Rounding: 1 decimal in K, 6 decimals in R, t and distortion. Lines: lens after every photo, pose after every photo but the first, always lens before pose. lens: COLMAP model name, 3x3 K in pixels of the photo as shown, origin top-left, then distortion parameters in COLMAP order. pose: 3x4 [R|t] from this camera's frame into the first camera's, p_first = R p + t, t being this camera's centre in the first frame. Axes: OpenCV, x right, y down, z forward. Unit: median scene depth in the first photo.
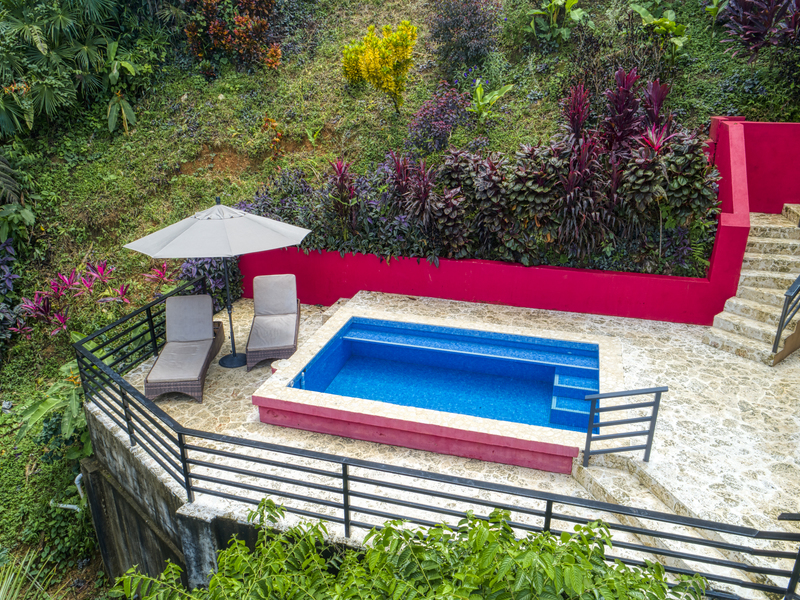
lens RADIAL K [[603.3, 0, 400.0], [0, 603.3, 300.0], [0, 0, 1]] dist [-0.009499, 0.008593]
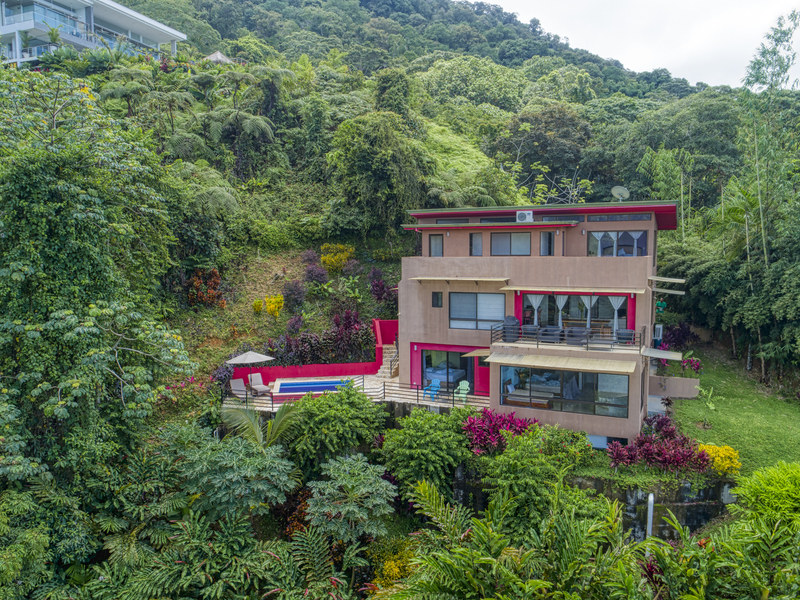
lens RADIAL K [[603.3, 0, 400.0], [0, 603.3, 300.0], [0, 0, 1]] dist [-0.009499, 0.008593]
pose [[0.903519, -0.039399, 0.426733, -0.878031], [0.159666, 0.955020, -0.249887, 0.522870], [-0.397693, 0.293912, 0.869170, -2.277425]]
